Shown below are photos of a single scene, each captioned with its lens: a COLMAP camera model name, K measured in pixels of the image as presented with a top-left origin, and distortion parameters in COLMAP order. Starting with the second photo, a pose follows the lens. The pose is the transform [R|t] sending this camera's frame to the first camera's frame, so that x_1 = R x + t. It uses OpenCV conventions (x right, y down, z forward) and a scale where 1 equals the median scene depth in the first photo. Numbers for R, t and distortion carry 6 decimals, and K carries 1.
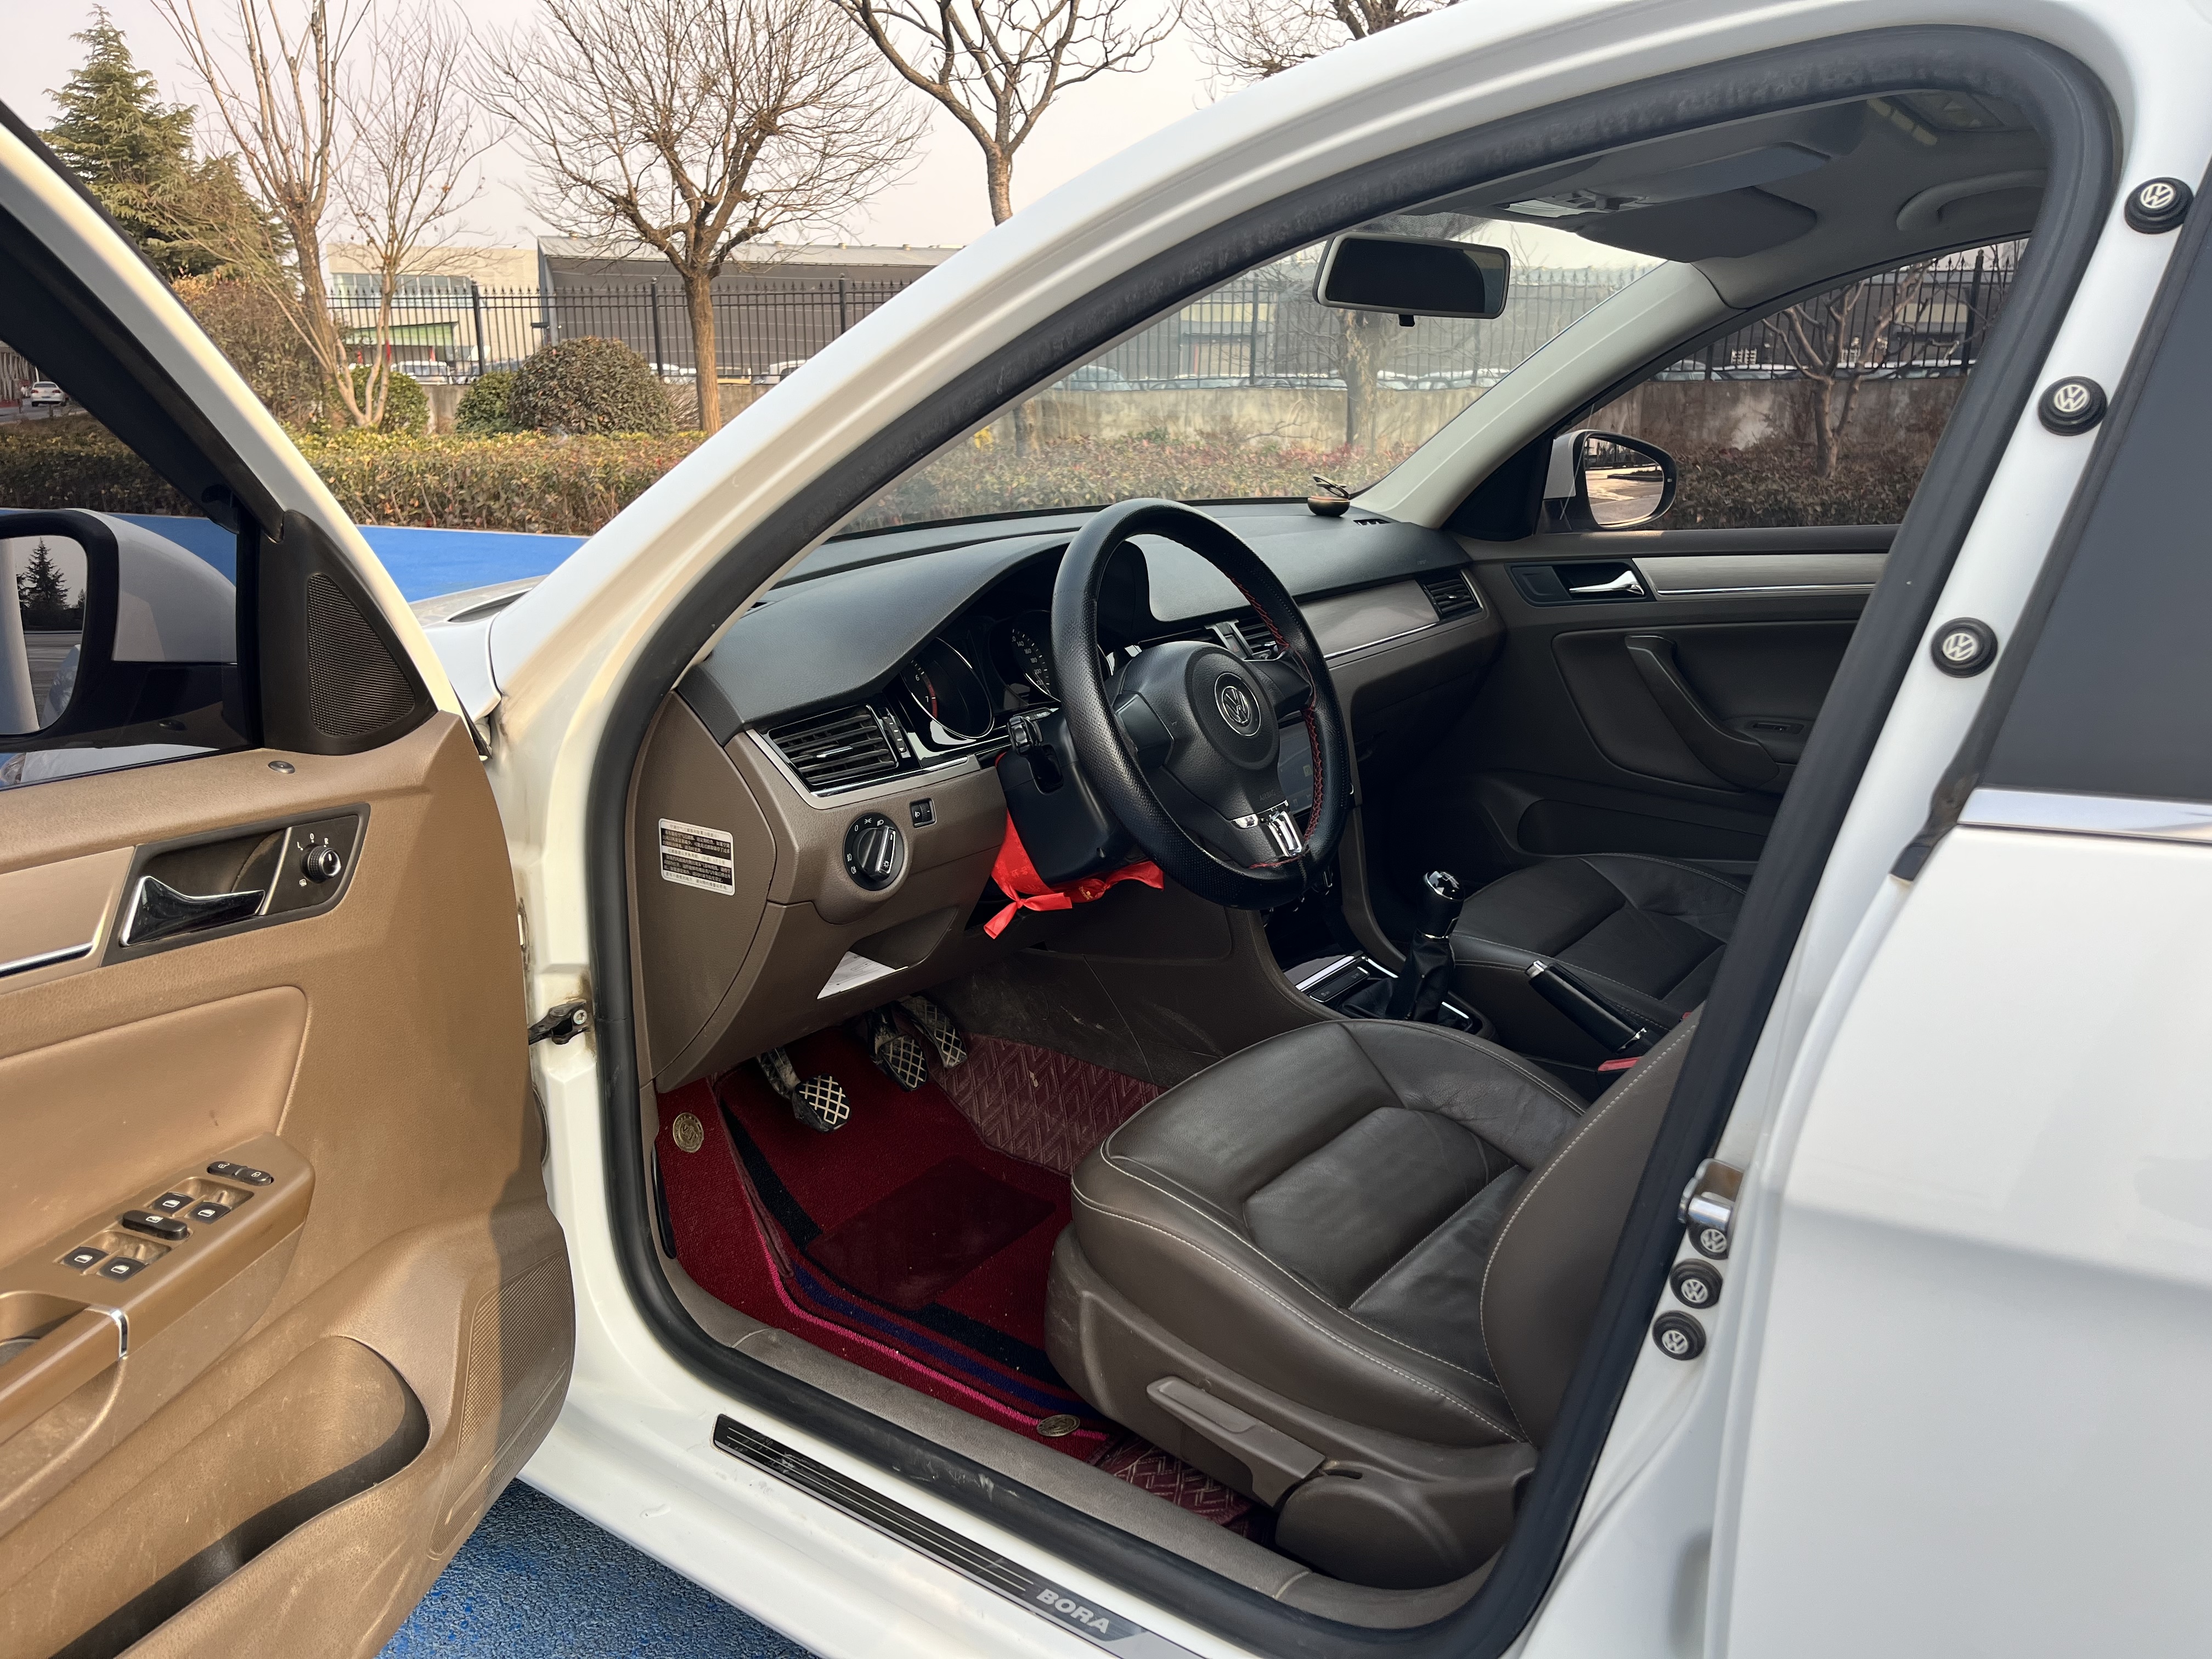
lens RADIAL K [[1675.8, 0, 1123.1], [0, 1675.8, 843.6], [0, 0, 1]] dist [0.066718, -0.104140]
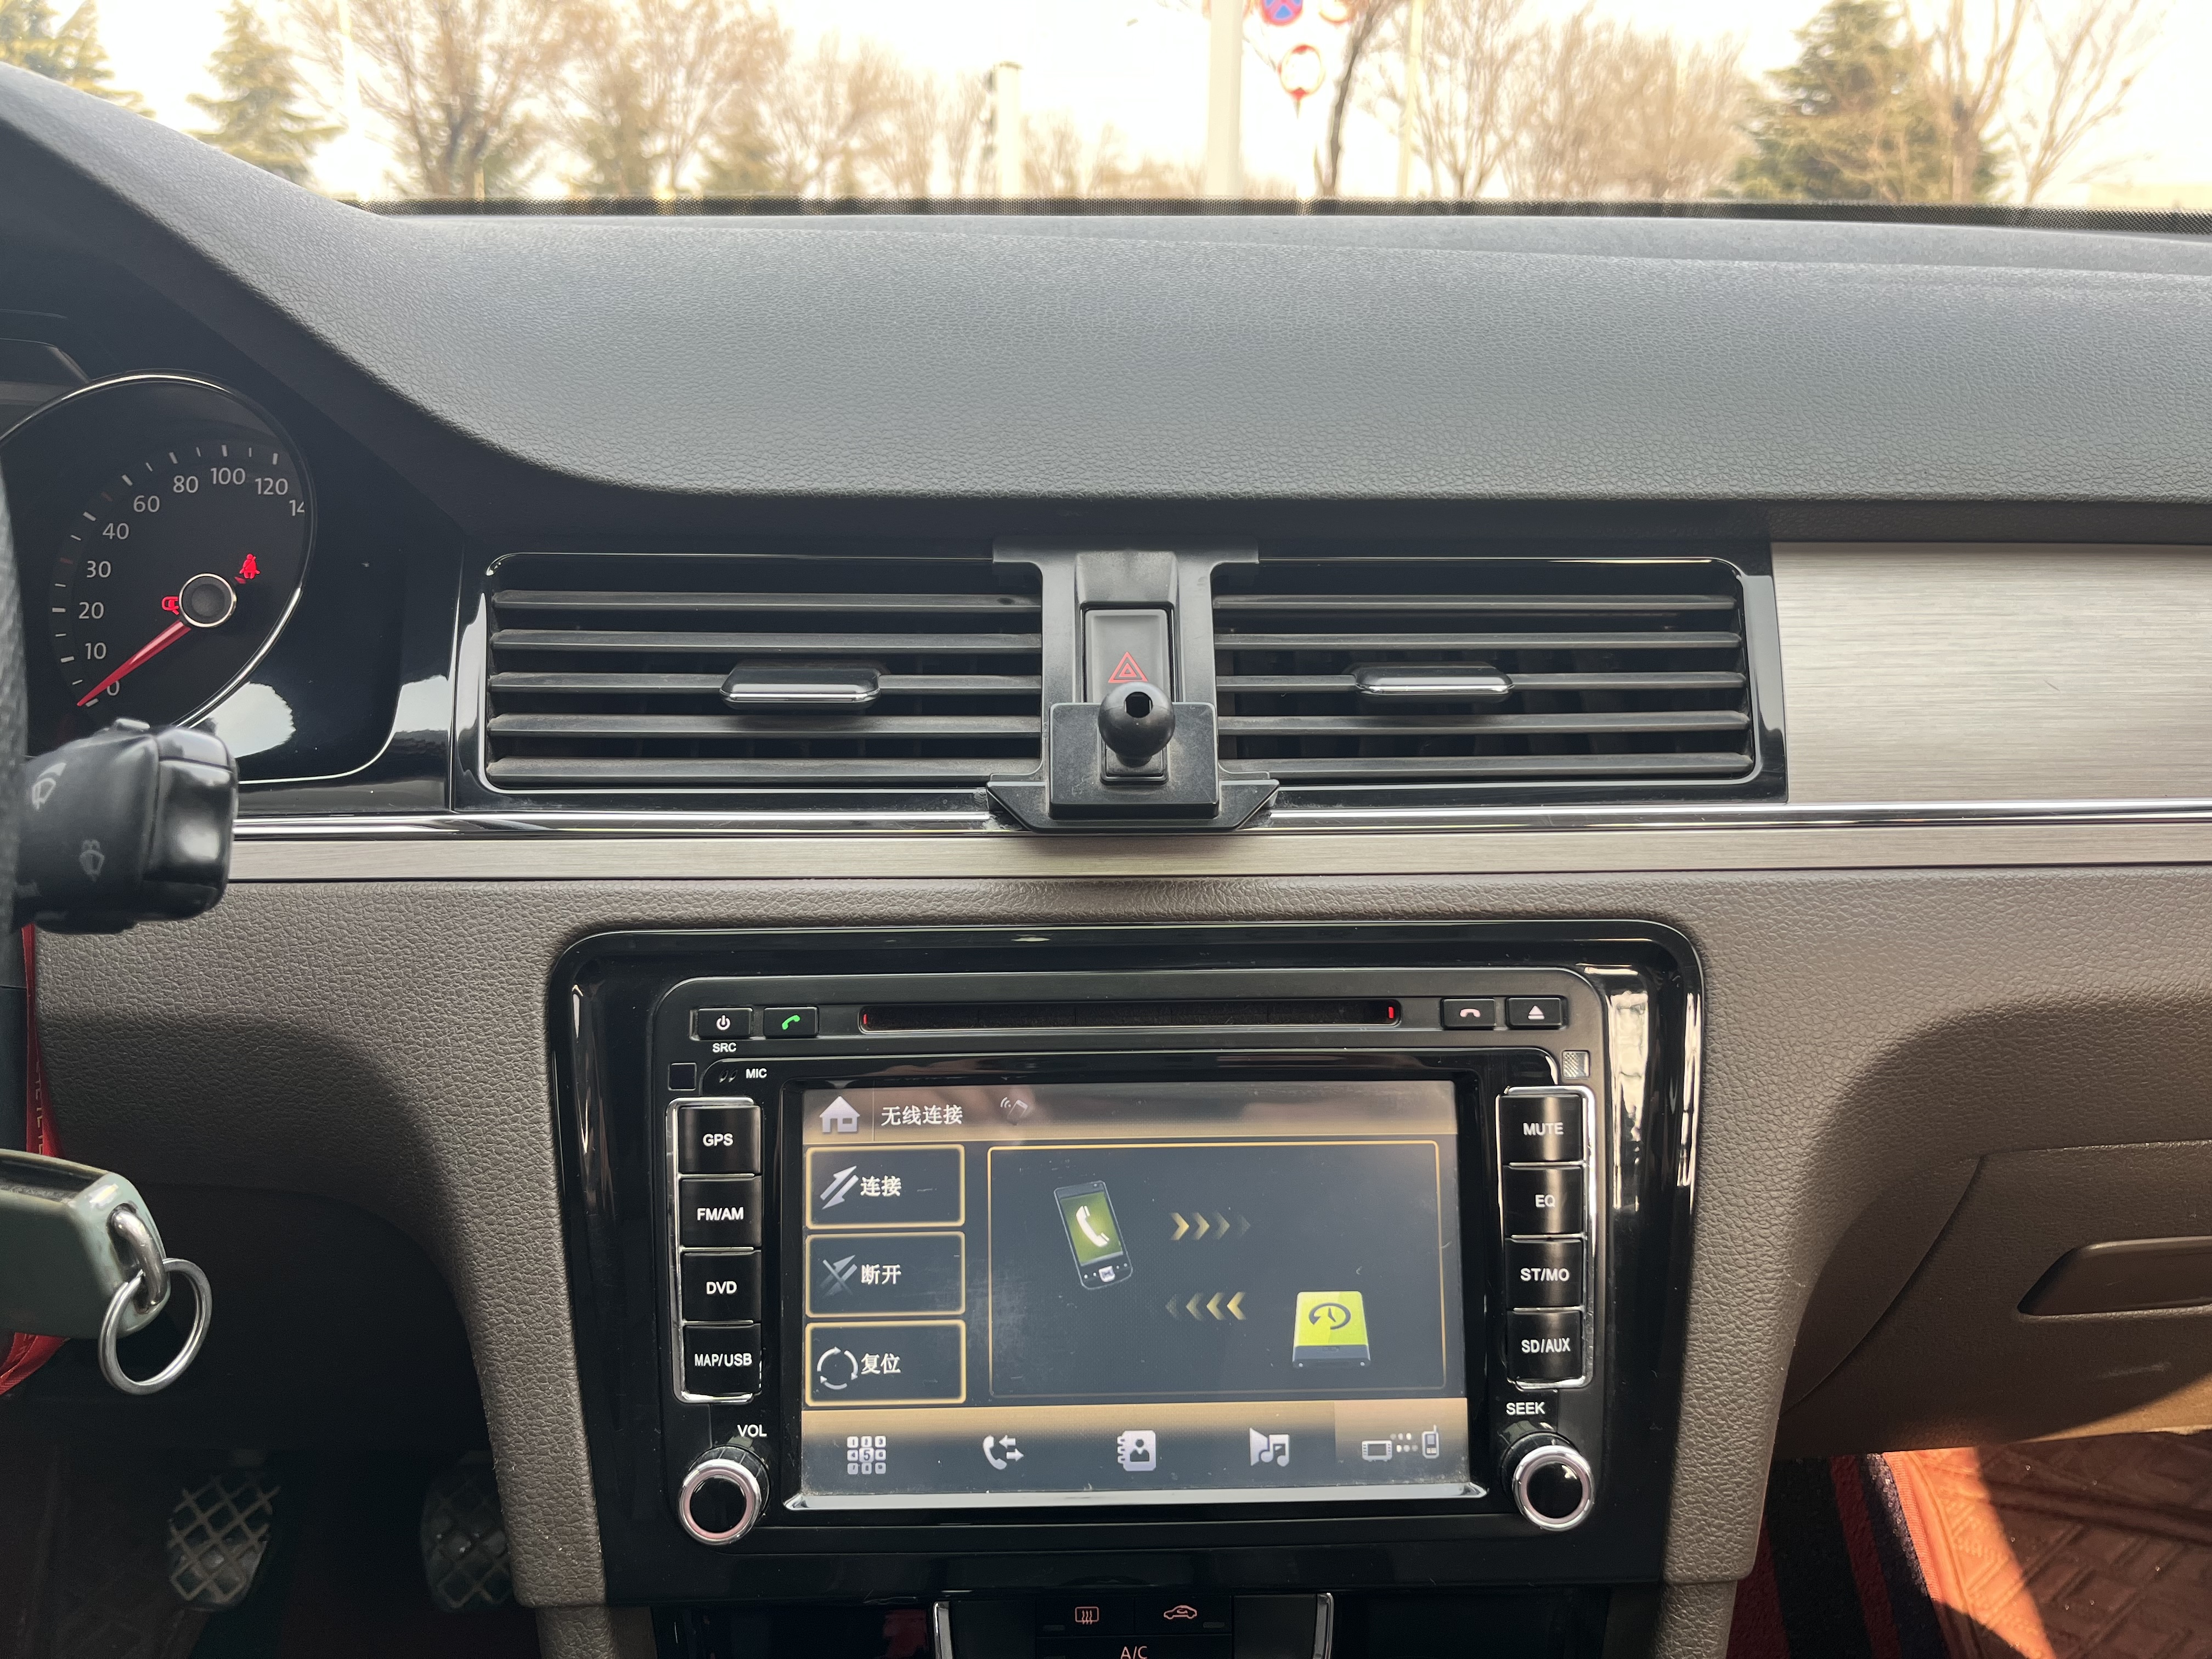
lens RADIAL K [[1695.0, 0, 1100.1], [0, 1695.0, 834.8], [0, 0, 1]] dist [0.060835, -0.102081]
pose [[0.603368, 0.238415, -0.760990, 0.247372], [-0.222756, 0.966667, 0.126235, -0.126432], [0.765720, 0.093349, 0.636364, 0.877152]]
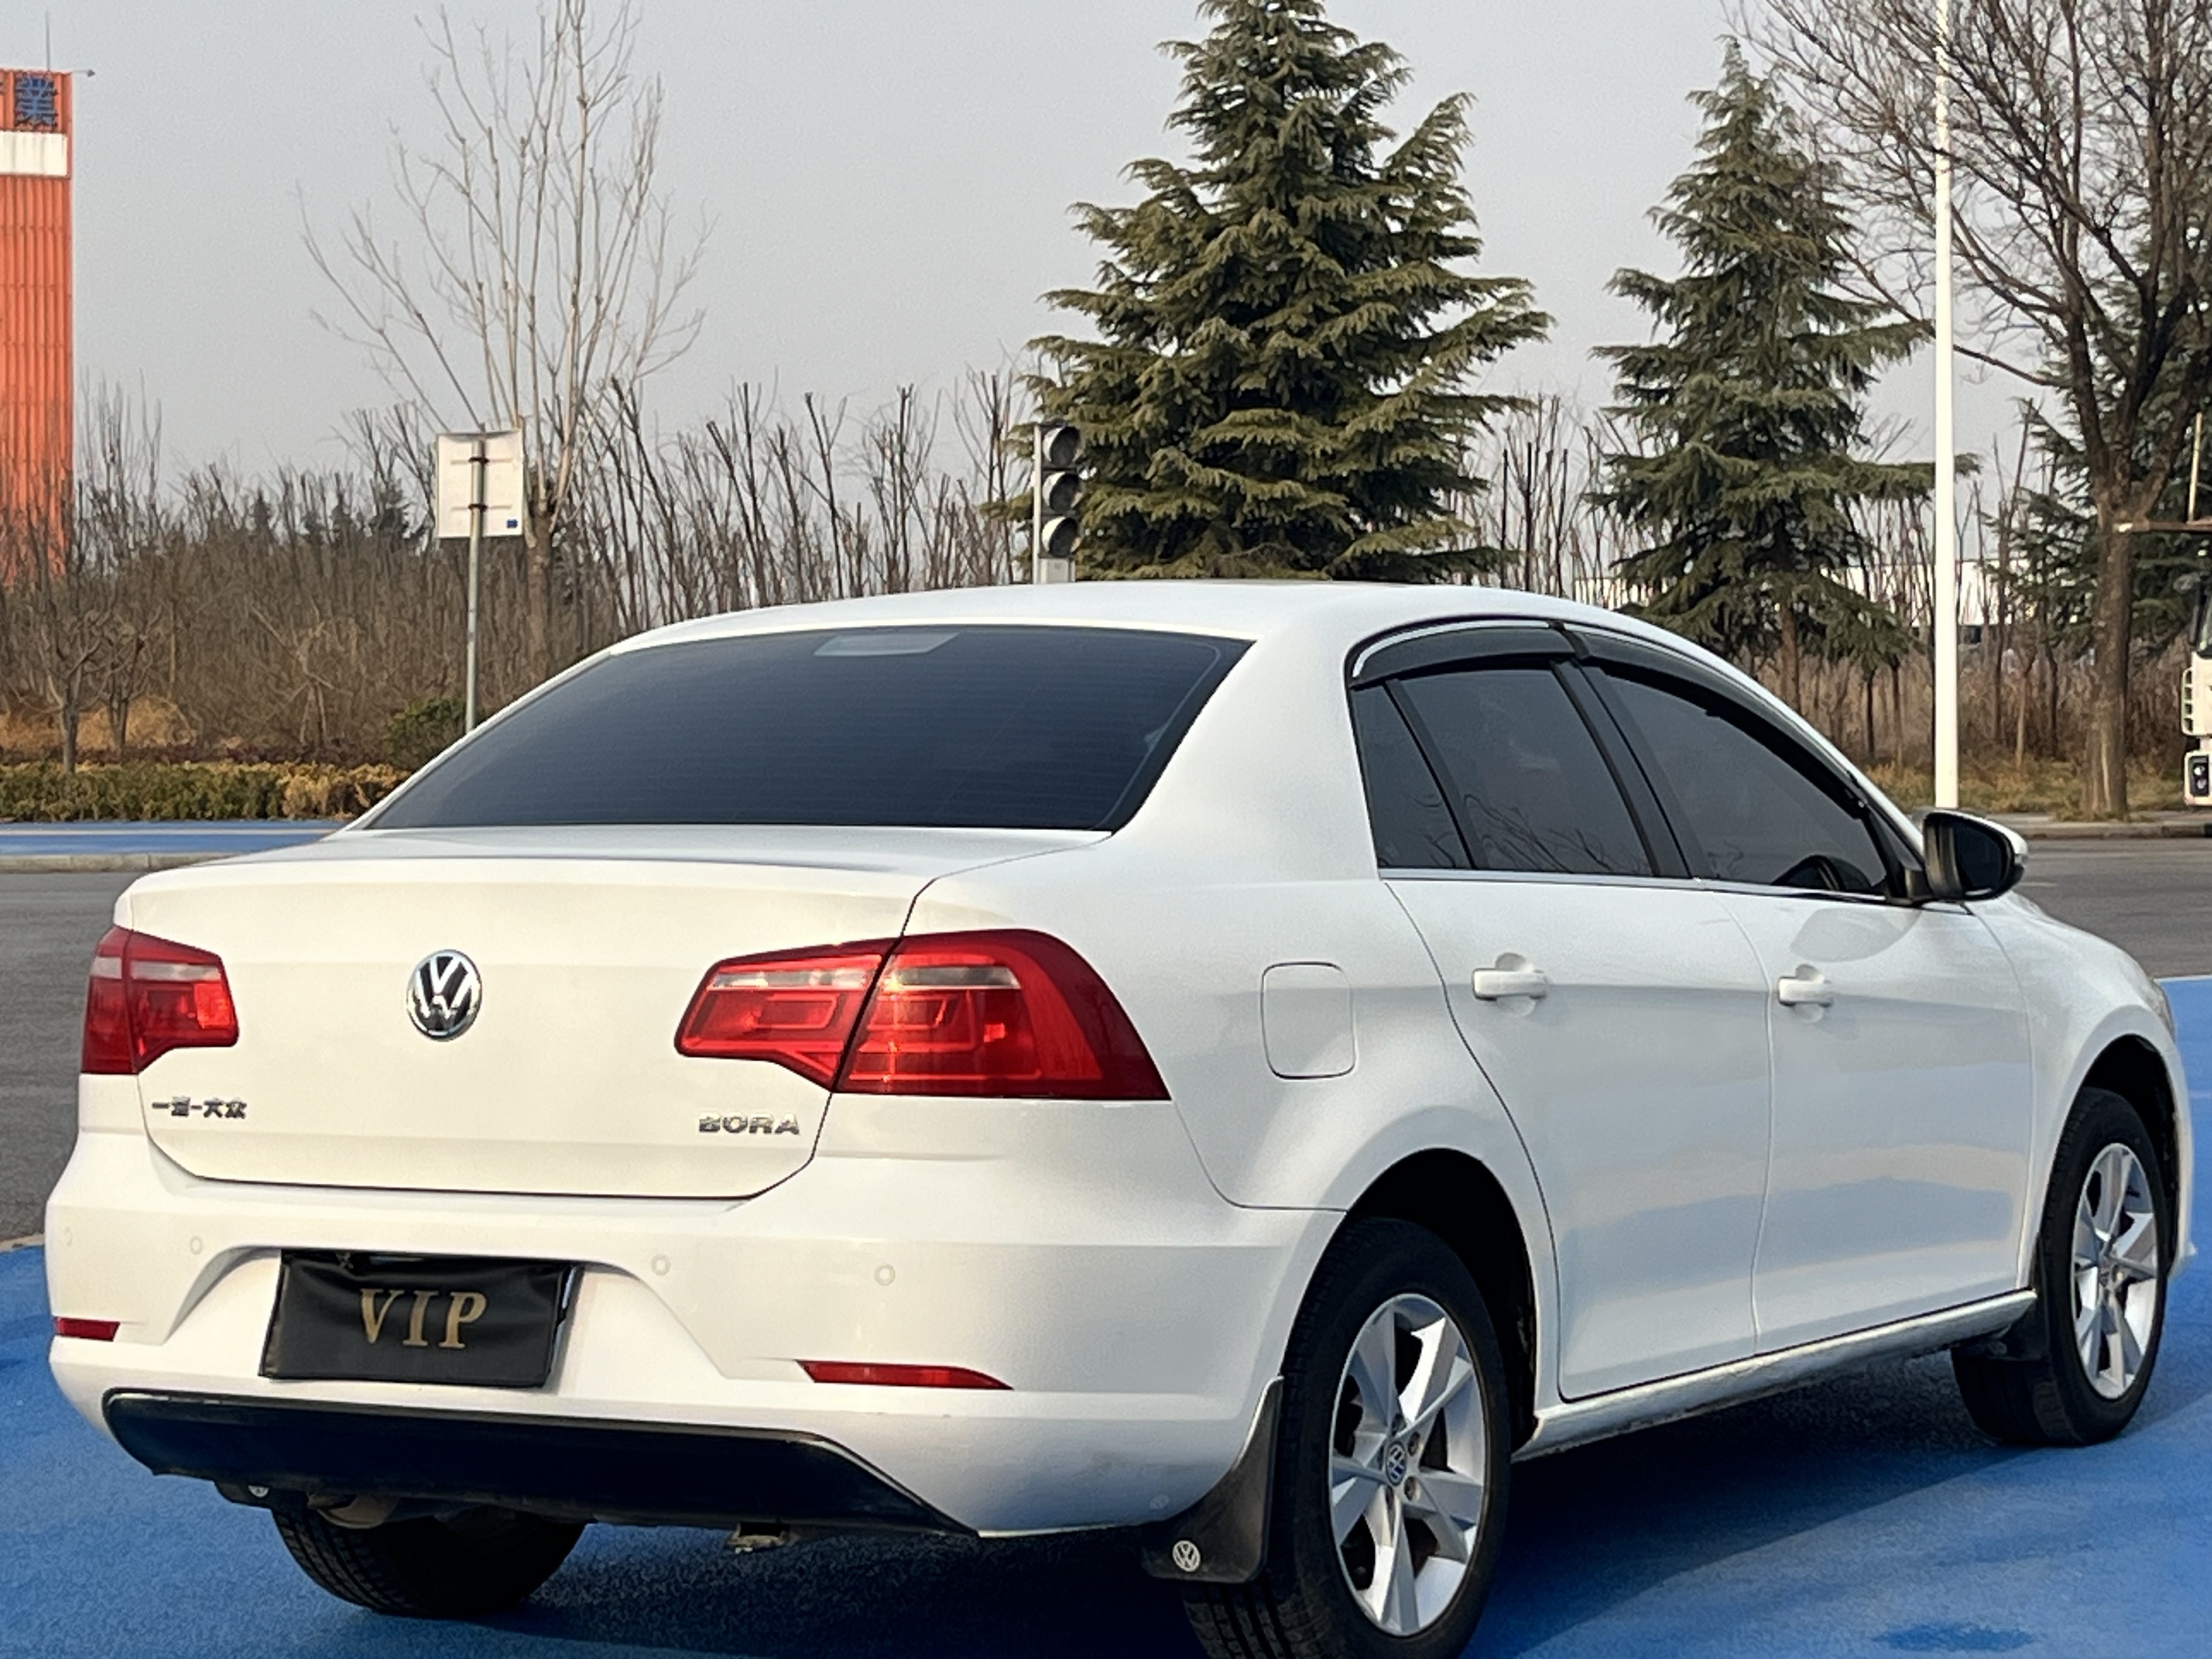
lens RADIAL K [[5227.7, 0, 1097.5], [0, 5227.7, 833.2], [0, 0, 1]] dist [0.246382, -1.318341]
pose [[0.080506, 0.028954, -0.996334, 4.681790], [-0.262361, 0.964946, 0.006843, -0.151298], [0.961606, 0.260848, 0.085280, 0.255318]]
